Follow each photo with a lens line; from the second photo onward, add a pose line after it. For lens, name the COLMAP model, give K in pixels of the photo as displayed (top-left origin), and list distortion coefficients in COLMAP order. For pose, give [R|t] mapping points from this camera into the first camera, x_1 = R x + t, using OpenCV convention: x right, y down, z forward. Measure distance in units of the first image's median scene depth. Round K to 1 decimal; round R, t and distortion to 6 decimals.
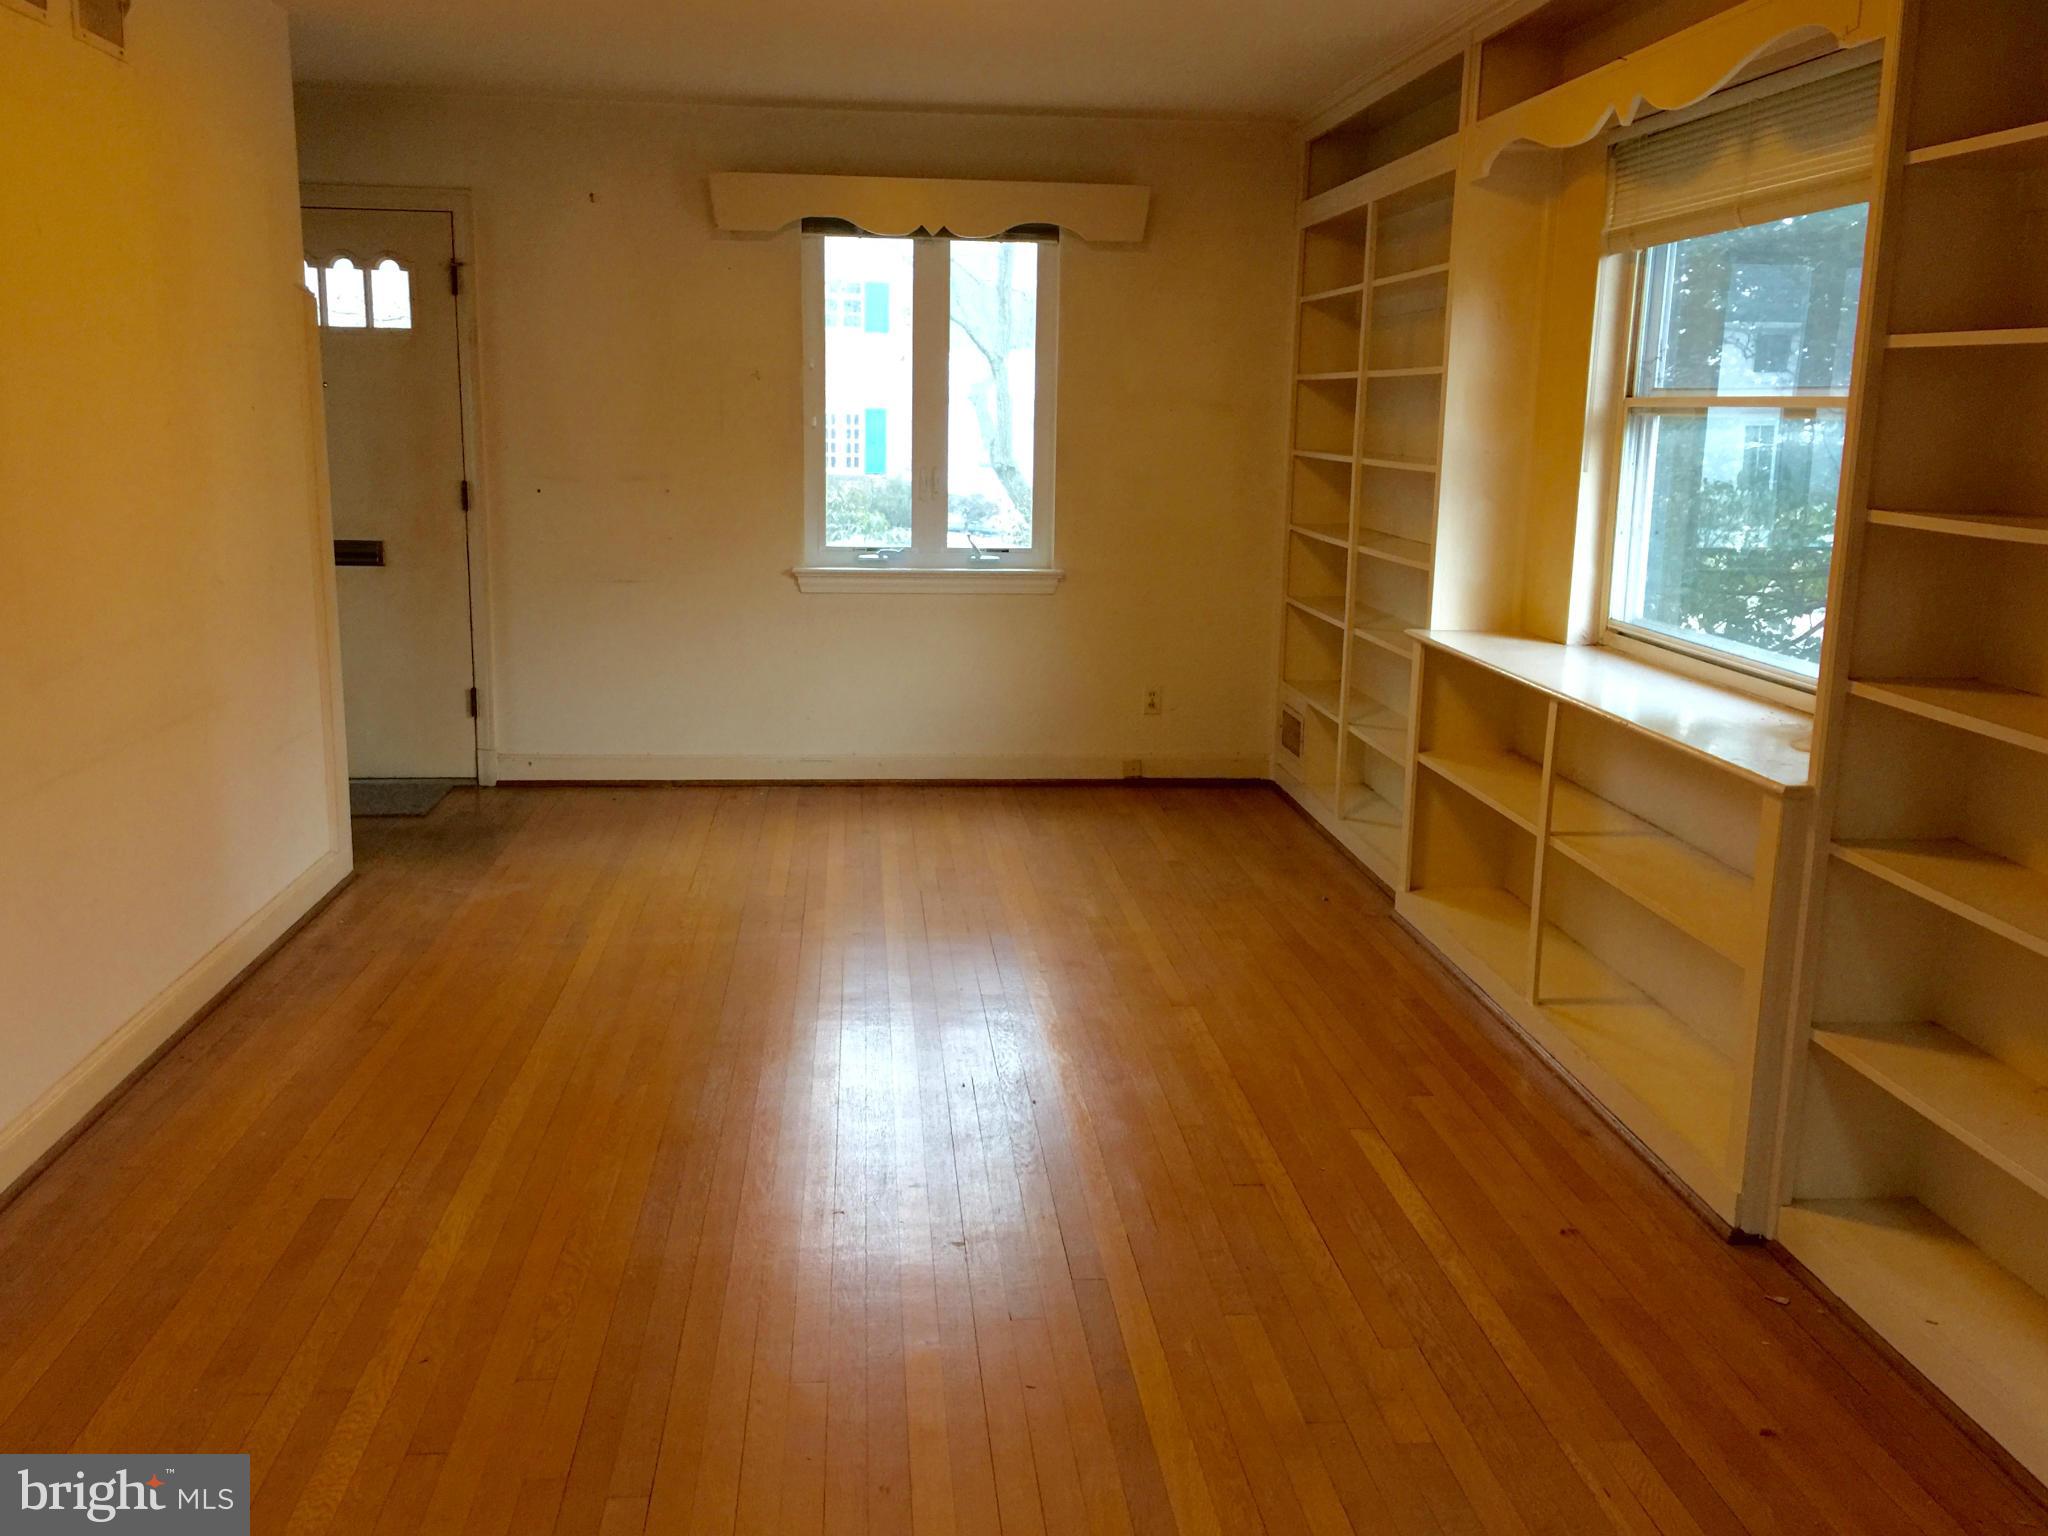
lens RADIAL K [[1839.5, 0, 1024.0], [0, 1839.5, 768.0], [0, 0, 1]] dist [0.135034, -0.196184]
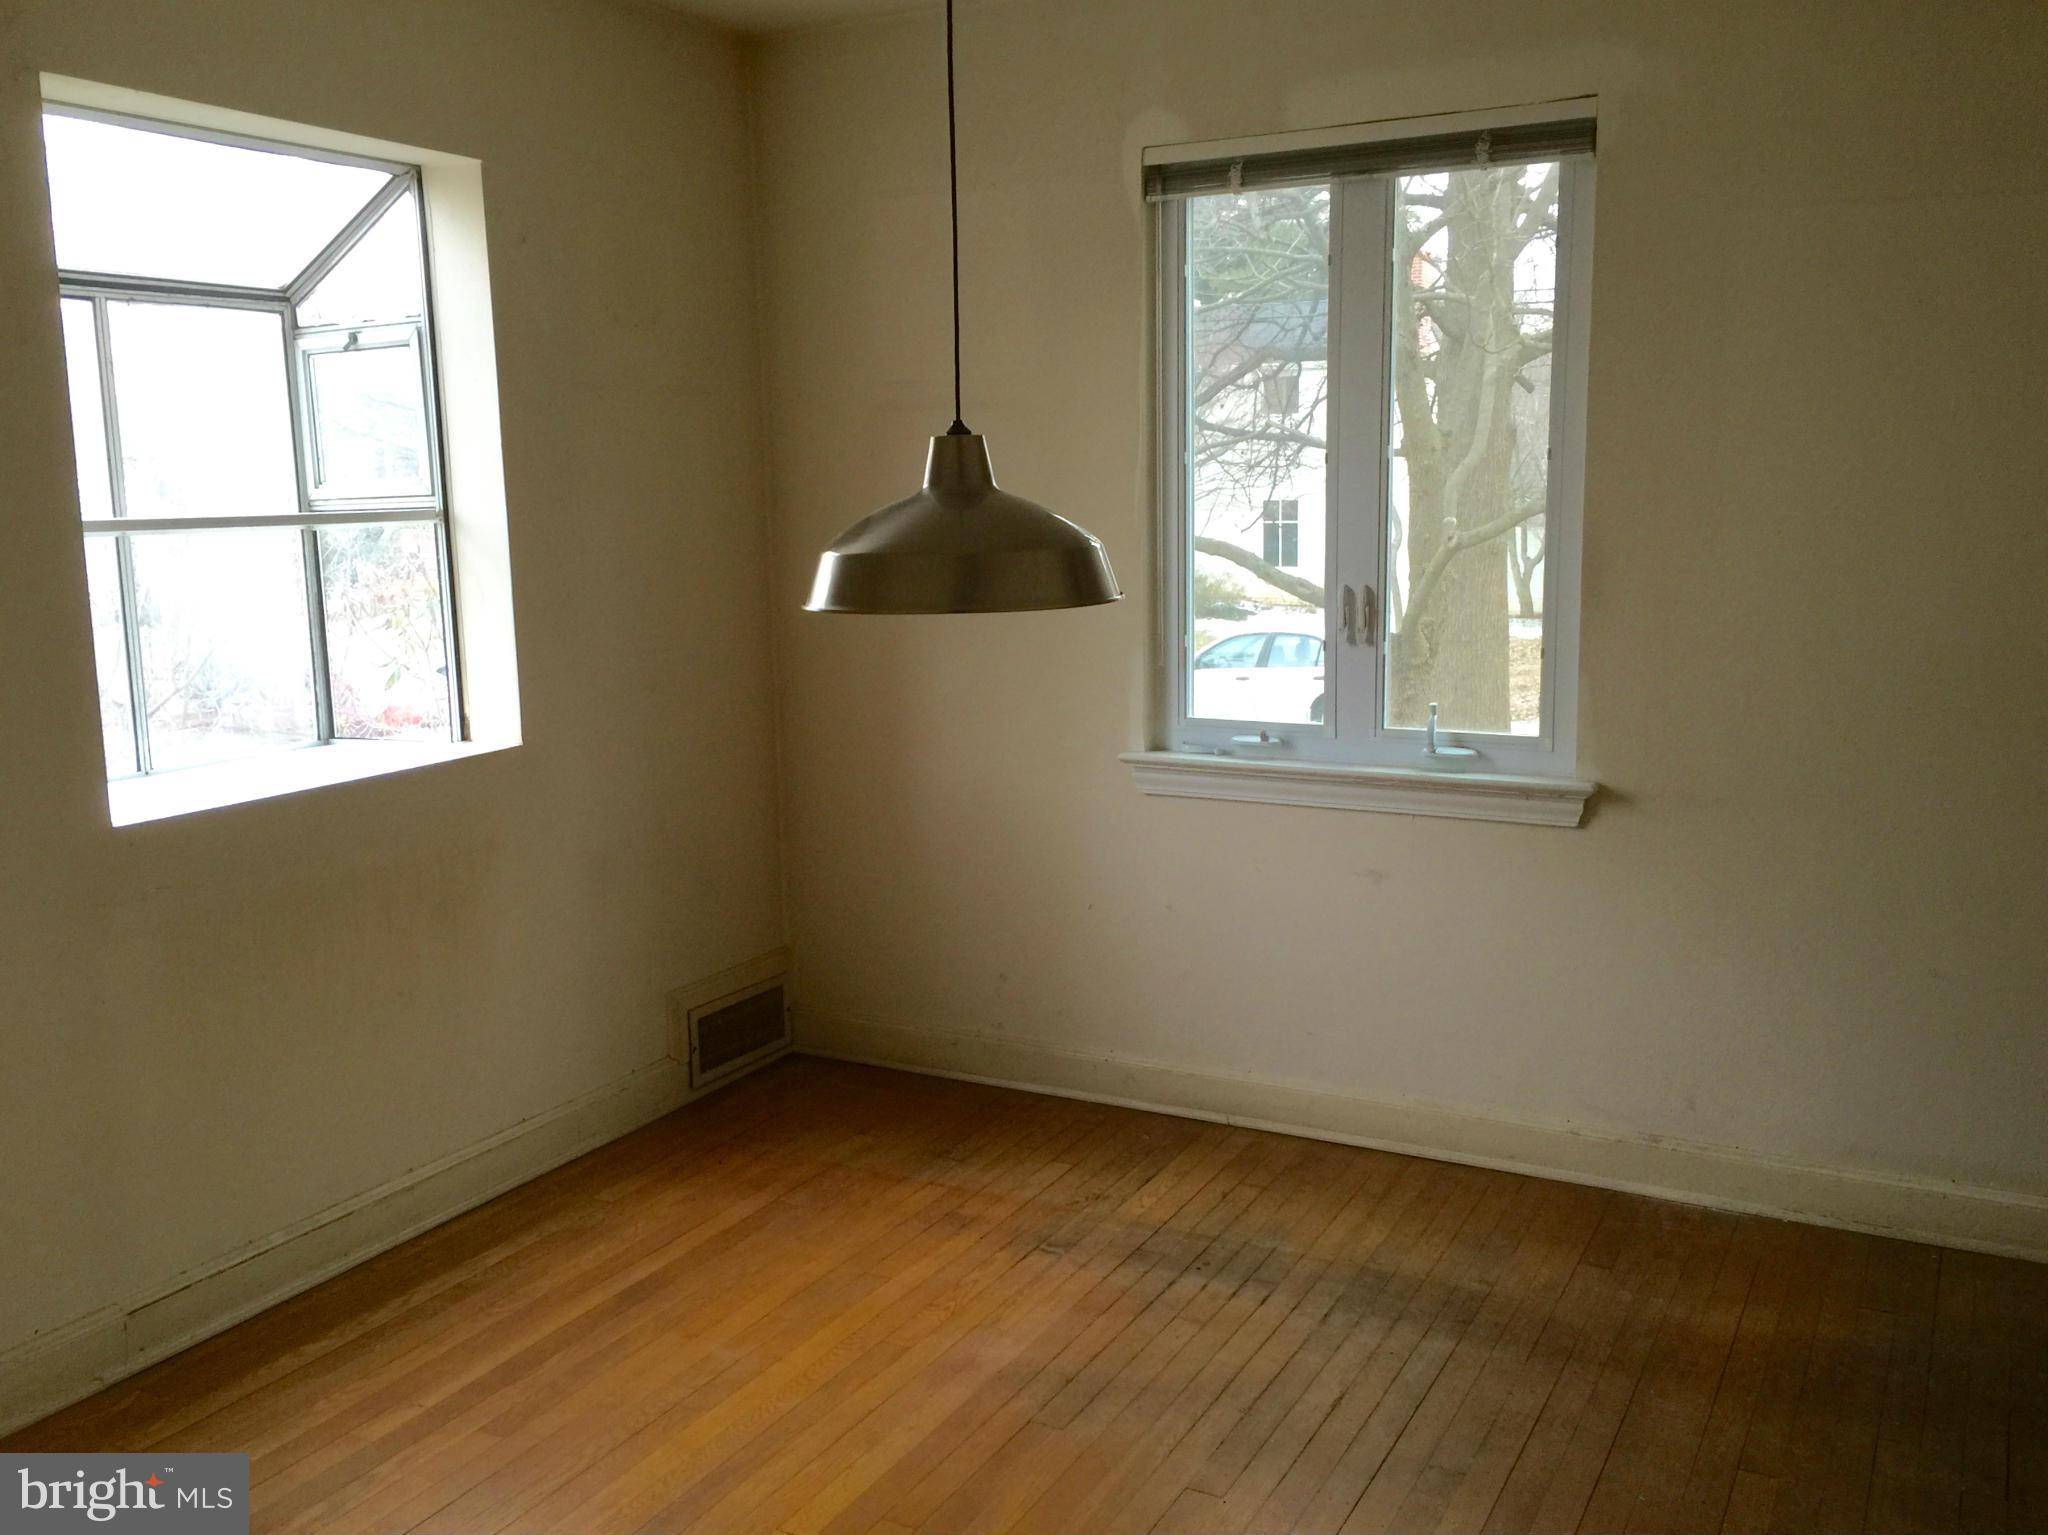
lens RADIAL K [[1839.5, 0, 1024.0], [0, 1839.5, 767.5], [0, 0, 1]] dist [0.135034, -0.196184]
pose [[0.832469, 0.061448, -0.550654, 0.180804], [-0.078633, 0.996874, -0.007633, -0.098182], [0.548463, 0.049654, 0.834699, 0.489098]]
